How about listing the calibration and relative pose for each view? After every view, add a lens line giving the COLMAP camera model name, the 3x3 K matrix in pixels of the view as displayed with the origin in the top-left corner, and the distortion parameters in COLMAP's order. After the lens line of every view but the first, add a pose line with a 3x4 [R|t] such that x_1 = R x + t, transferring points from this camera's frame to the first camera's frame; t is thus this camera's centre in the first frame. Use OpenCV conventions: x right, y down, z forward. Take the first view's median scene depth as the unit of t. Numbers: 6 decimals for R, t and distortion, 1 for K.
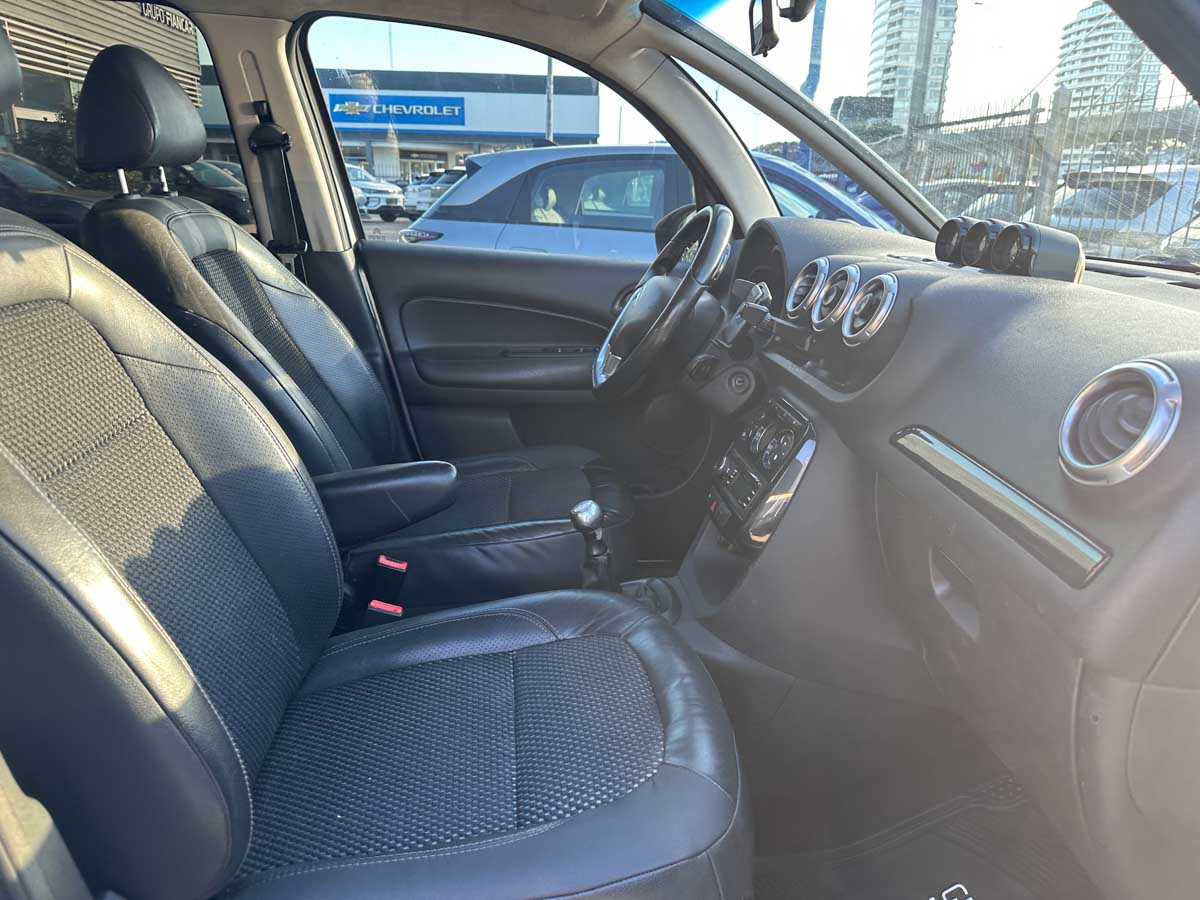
lens RADIAL K [[838.5, 0, 600.0], [0, 838.5, 450.0], [0, 0, 1]] dist [0.042489, -0.045096]
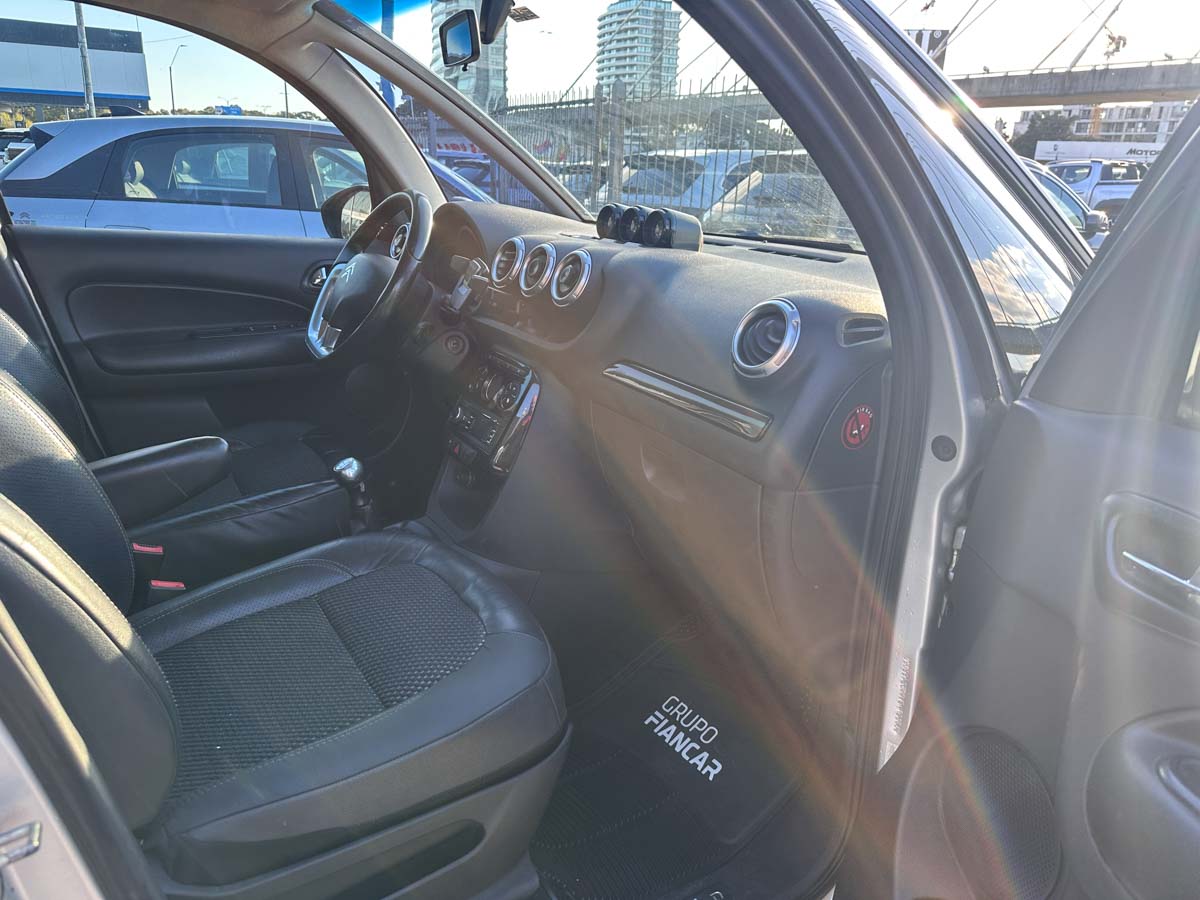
lens RADIAL K [[844.1, 0, 587.2], [0, 844.1, 426.1], [0, 0, 1]] dist [0.138737, -0.192087]
pose [[0.899121, -0.117824, 0.421544, -0.194917], [0.118048, 0.992676, 0.025670, 0.025467], [-0.421481, 0.026682, 0.906444, -0.158267]]
